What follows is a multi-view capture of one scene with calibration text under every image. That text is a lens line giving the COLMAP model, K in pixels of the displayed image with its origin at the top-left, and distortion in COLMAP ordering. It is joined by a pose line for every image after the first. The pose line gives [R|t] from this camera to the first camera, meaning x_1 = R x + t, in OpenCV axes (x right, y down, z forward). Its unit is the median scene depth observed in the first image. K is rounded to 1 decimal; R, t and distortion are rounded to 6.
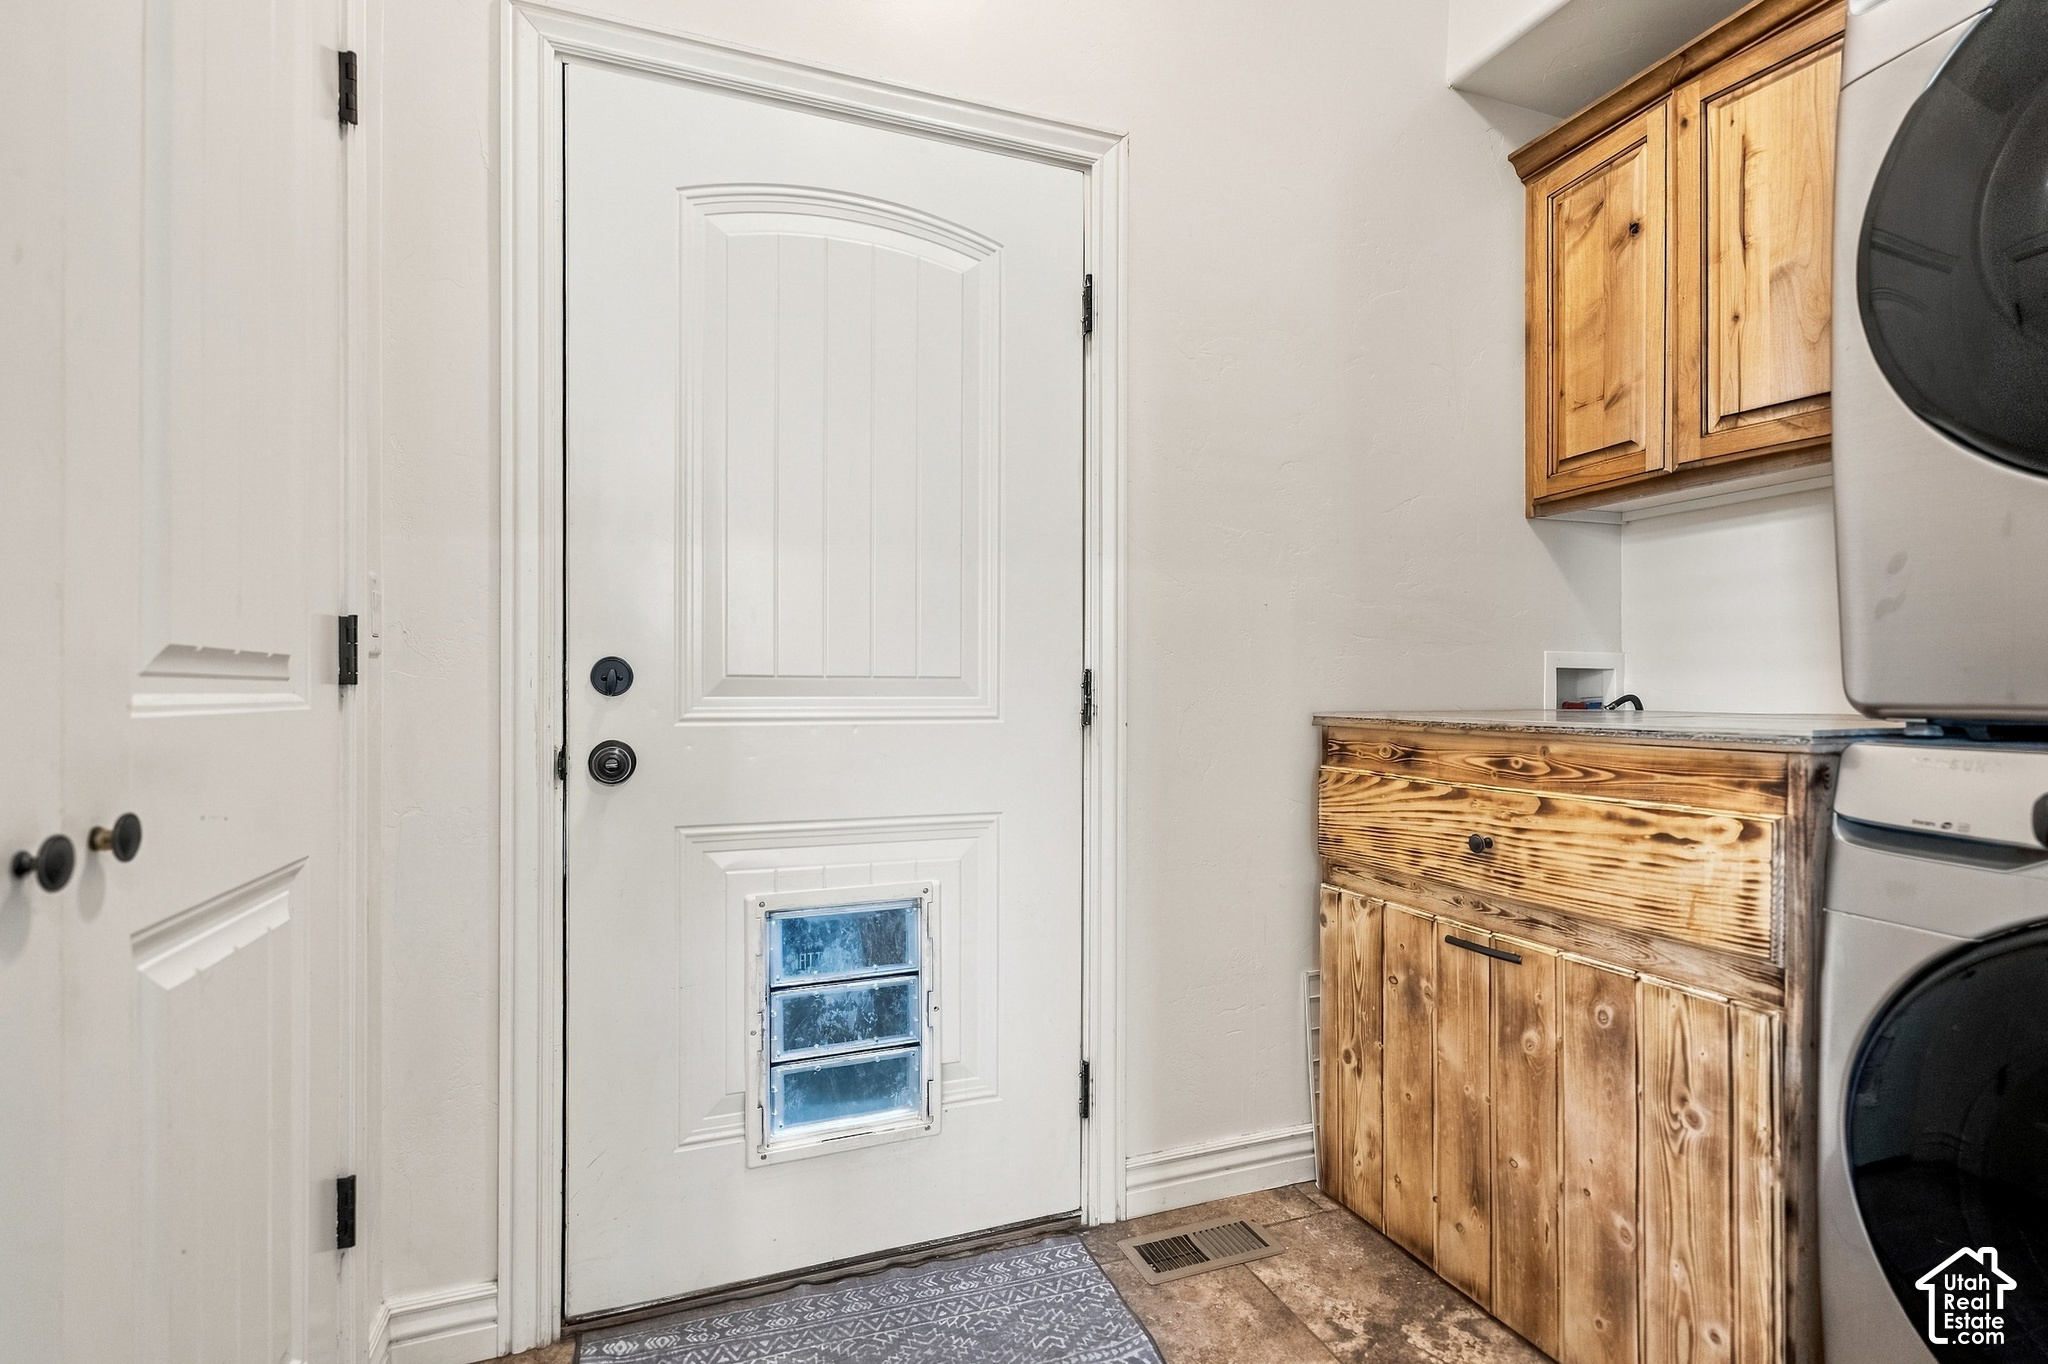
lens RADIAL K [[958.4, 0, 1032.6], [0, 958.4, 686.1], [0, 0, 1]] dist [-0.001640, 0.003036]
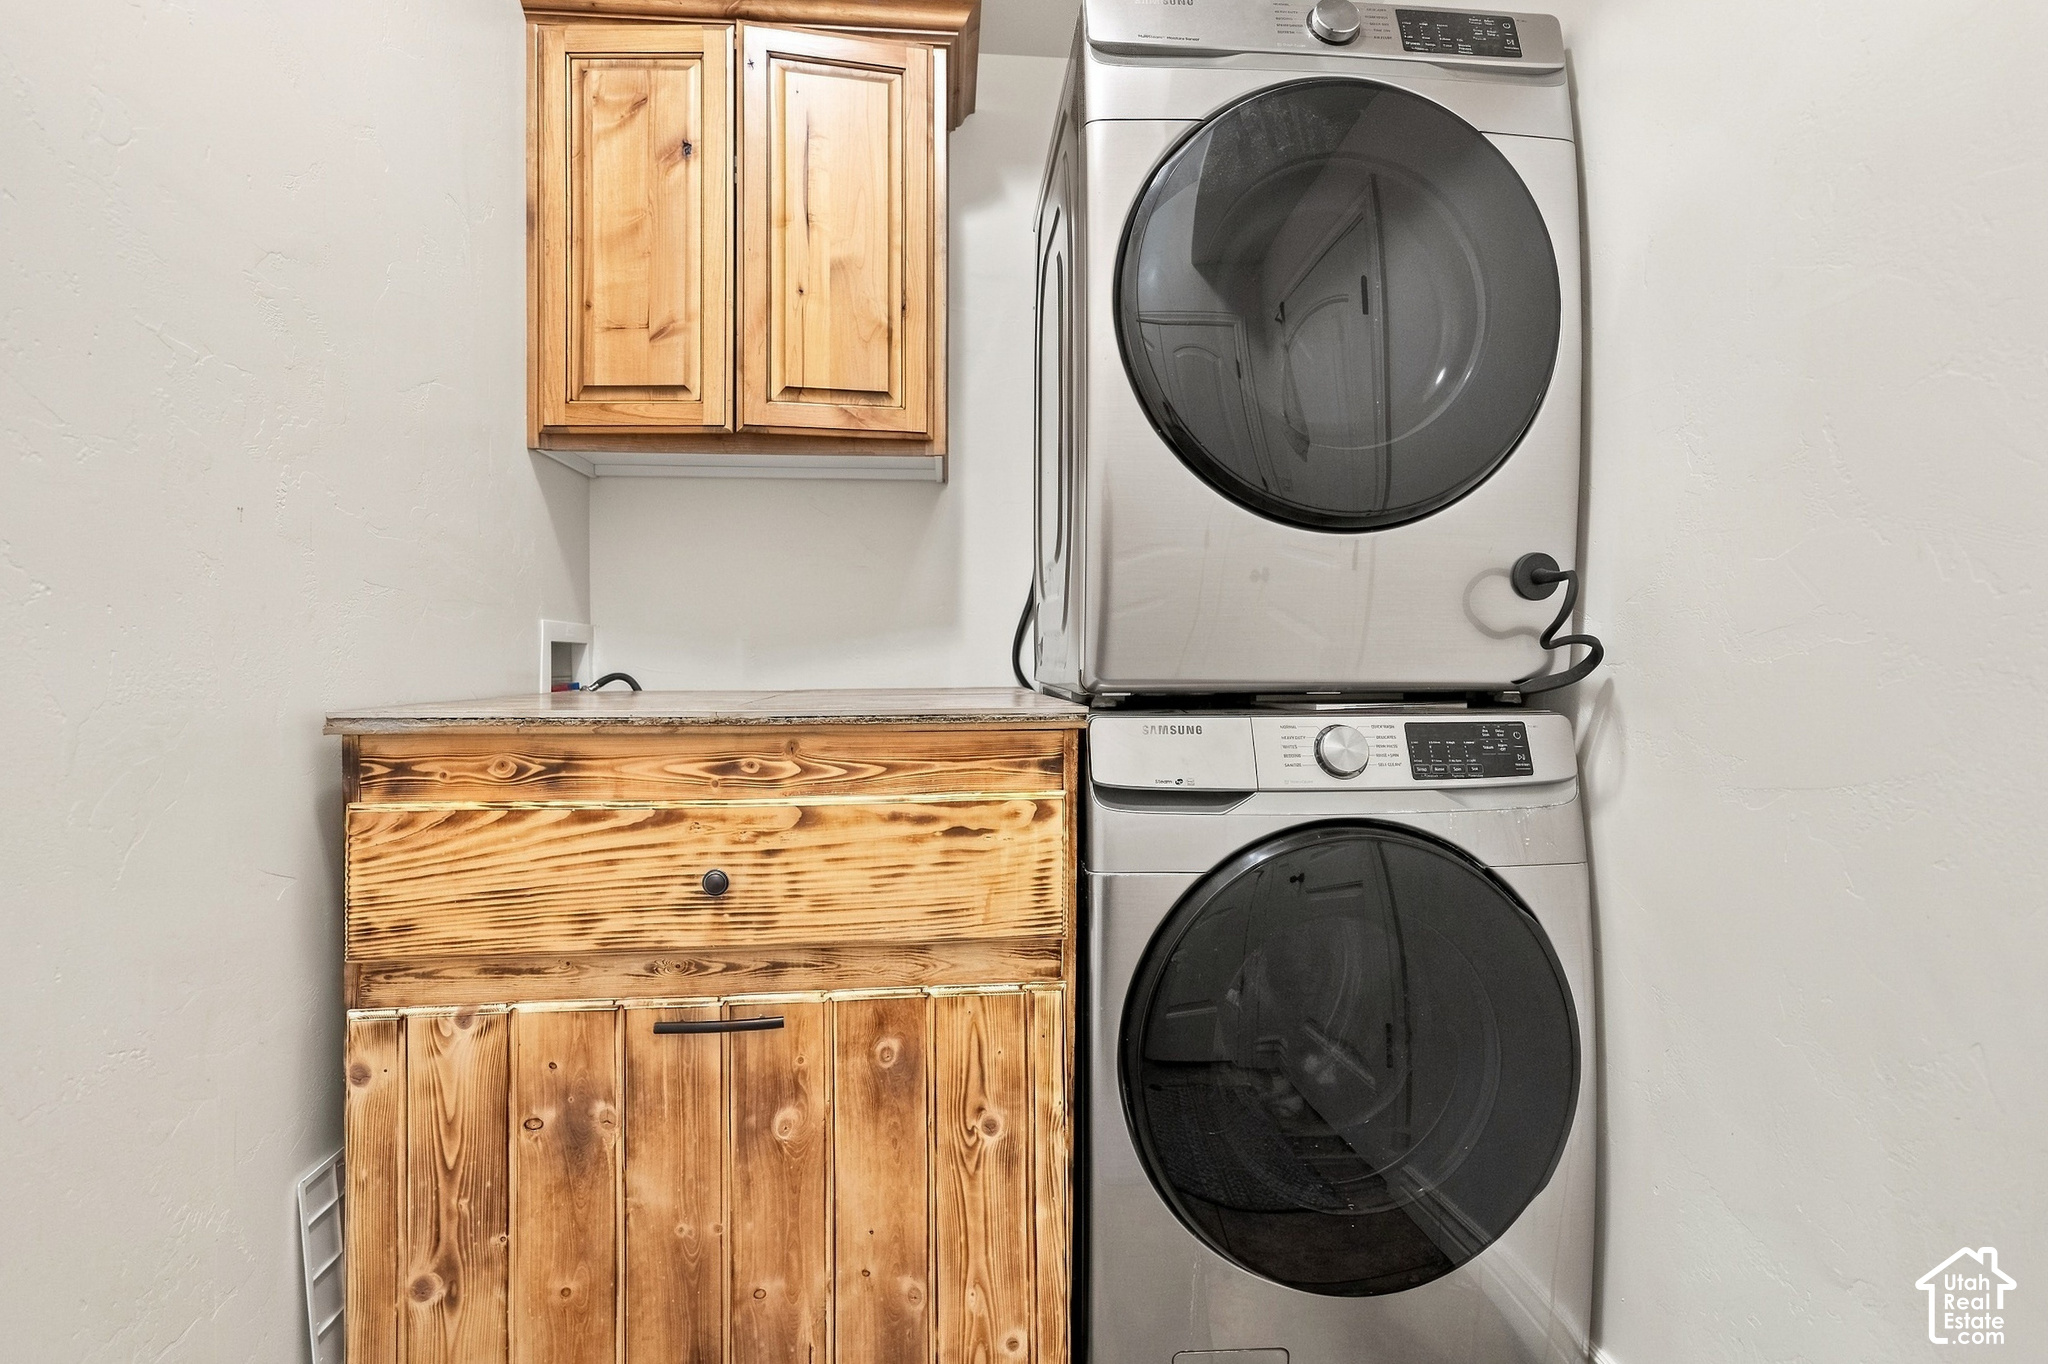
lens RADIAL K [[958.4, 0, 1025.1], [0, 958.4, 653.7], [0, 0, 1]] dist [-0.001640, 0.003036]
pose [[0.282808, 0.007462, 0.959147, -0.168406], [-0.000720, 0.999971, -0.007567, -0.003476], [-0.959176, 0.001450, 0.282805, 0.574356]]
